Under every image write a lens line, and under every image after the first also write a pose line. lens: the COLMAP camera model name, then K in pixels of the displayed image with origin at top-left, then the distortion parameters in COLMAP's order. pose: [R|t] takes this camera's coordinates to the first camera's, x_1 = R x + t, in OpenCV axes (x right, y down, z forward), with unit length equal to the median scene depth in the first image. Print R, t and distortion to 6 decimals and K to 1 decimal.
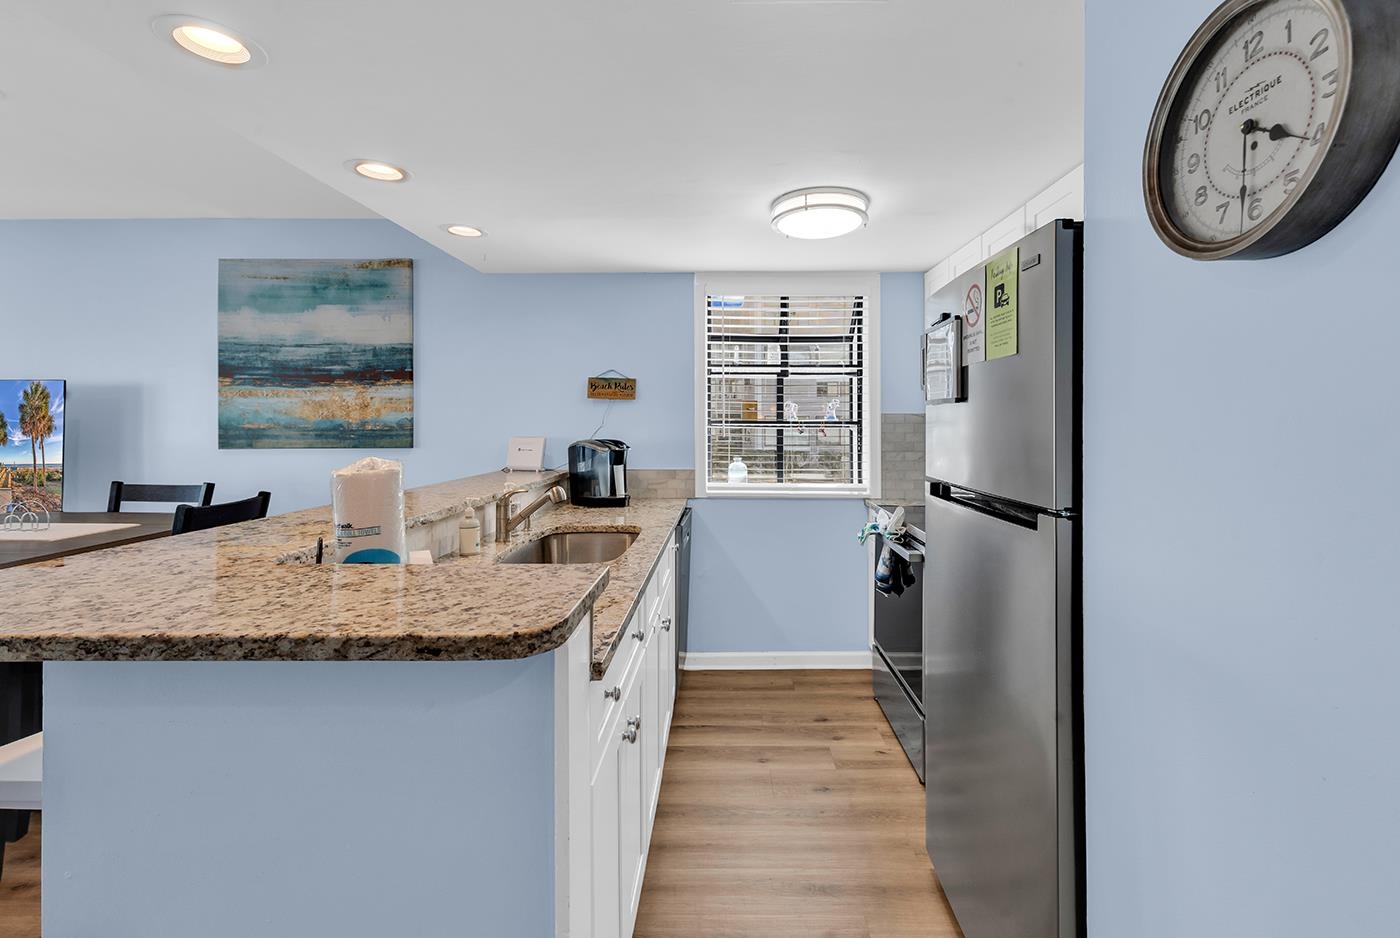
lens RADIAL K [[622.3, 0, 683.7], [0, 622.3, 422.0], [0, 0, 1]] dist [0.004821, -0.001317]
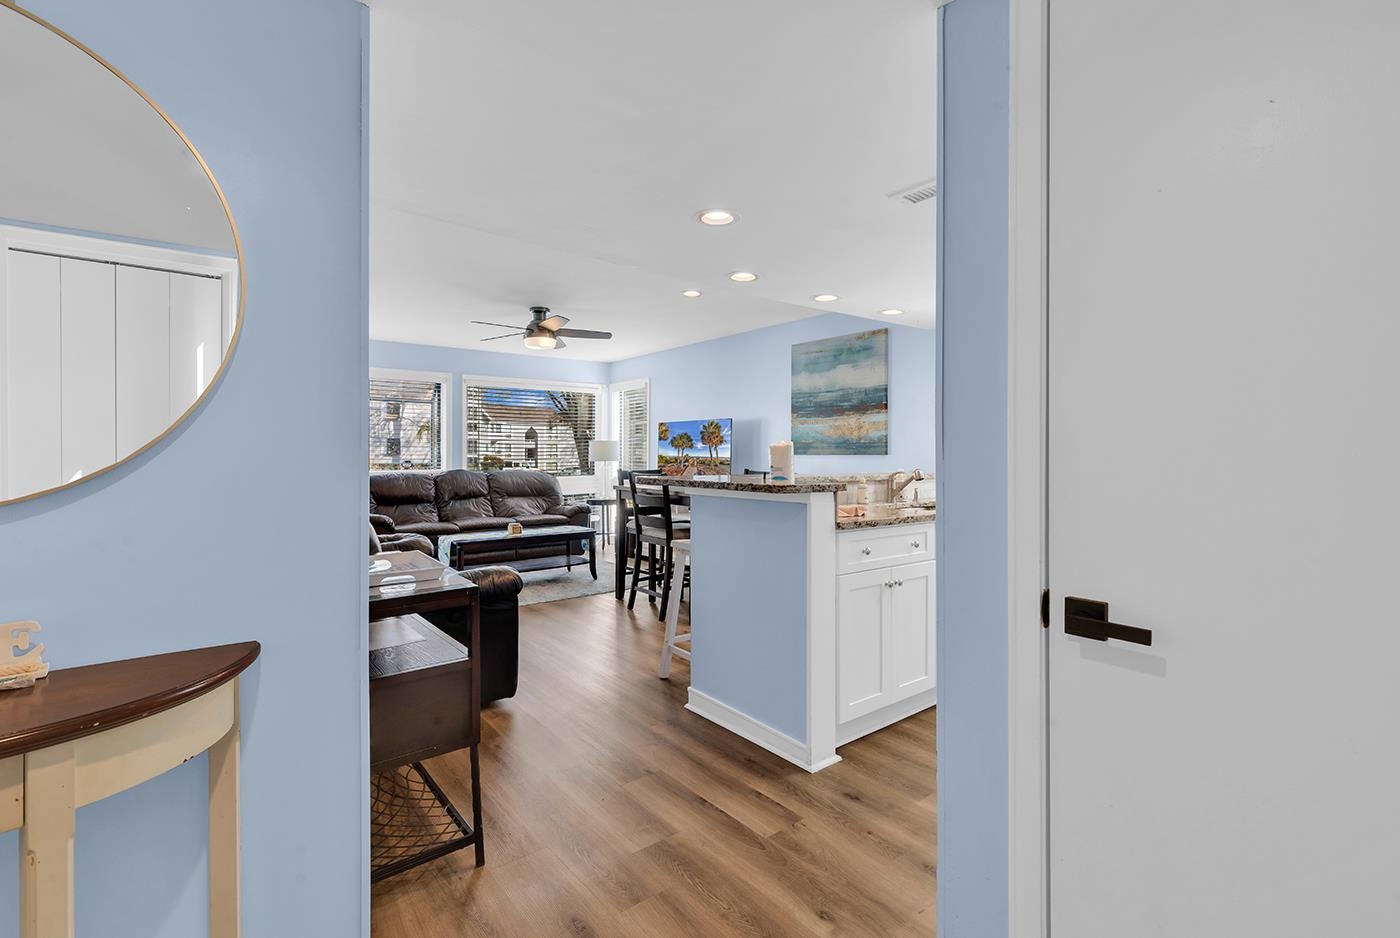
lens RADIAL K [[646.6, 0, 705.1], [0, 646.6, 452.5], [0, 0, 1]] dist [0.018439, 0.000072]
pose [[0.626102, -0.000170, -0.779741, 0.506042], [-0.001499, 0.999998, -0.001422, 0.039819], [0.779740, 0.002059, 0.626100, -0.313224]]
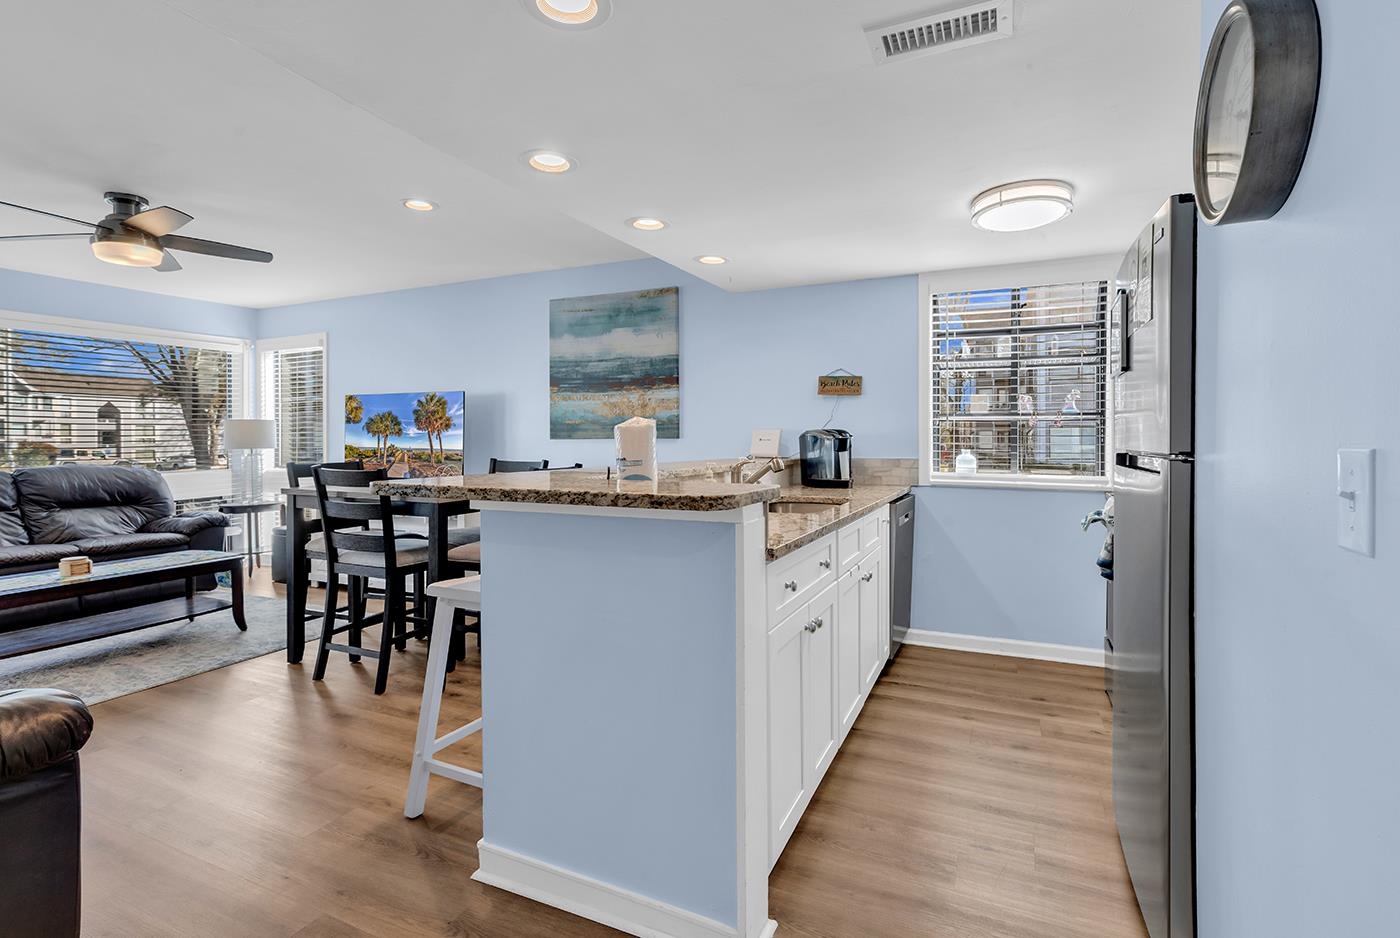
lens RADIAL K [[622.3, 0, 700.2], [0, 622.3, 442.7], [0, 0, 1]] dist [0.004821, -0.001317]
pose [[0.921830, 0.002617, -0.387585, 0.087530], [0.001200, 0.999953, 0.009607, 0.038560], [0.387592, -0.009321, 0.921784, -0.131524]]
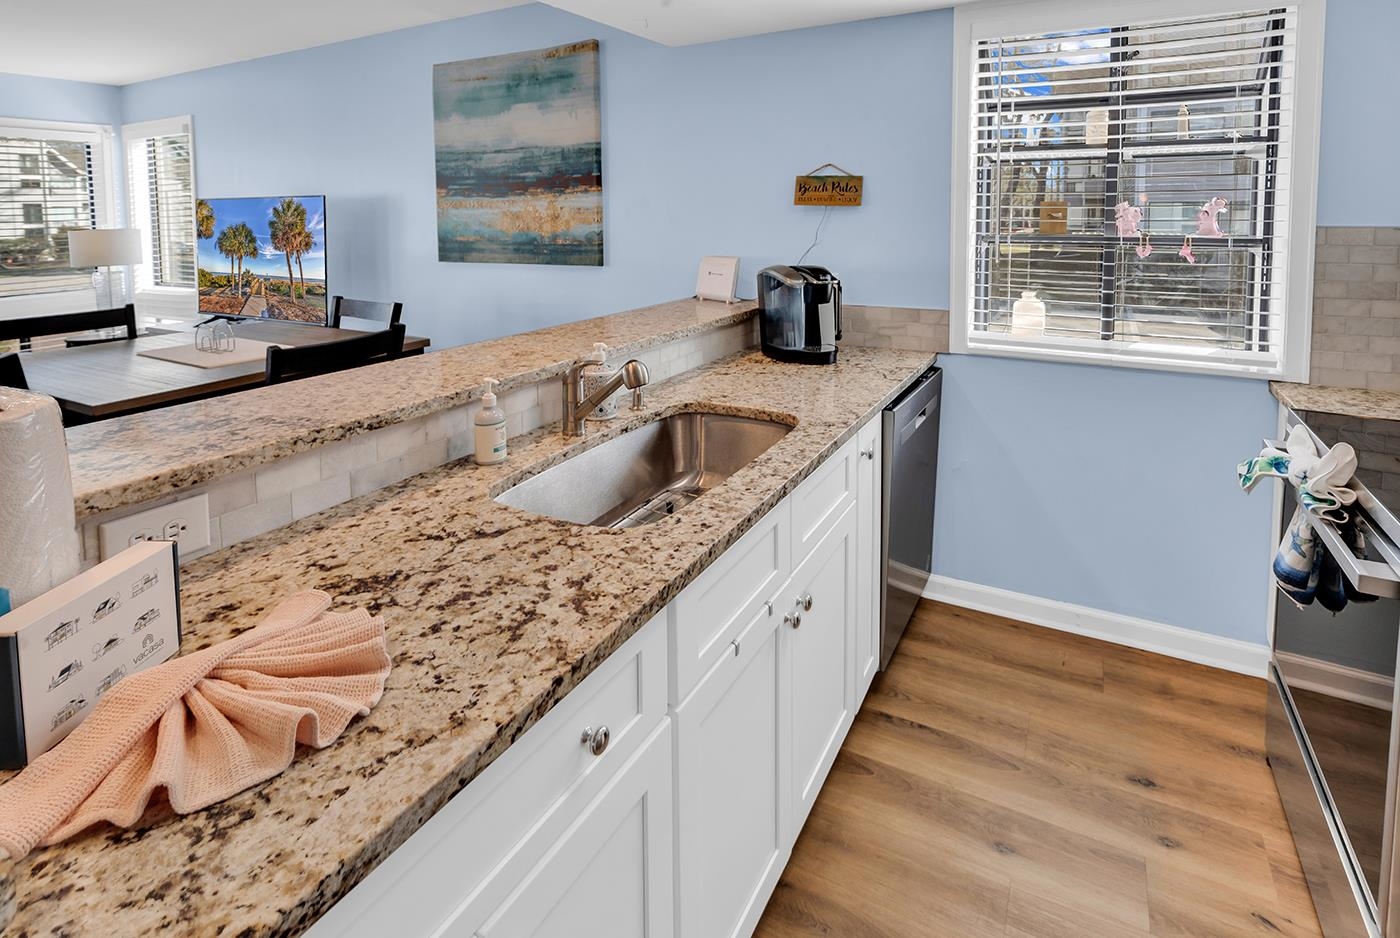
lens RADIAL K [[648.1, 0, 730.8], [0, 648.1, 255.3], [0, 0, 1]] dist [-0.005408, 0.000926]
pose [[0.898384, 0.021384, -0.438689, 0.111009], [0.009422, 0.997646, 0.067927, -0.031927], [0.439109, -0.065158, 0.896068, 0.289089]]
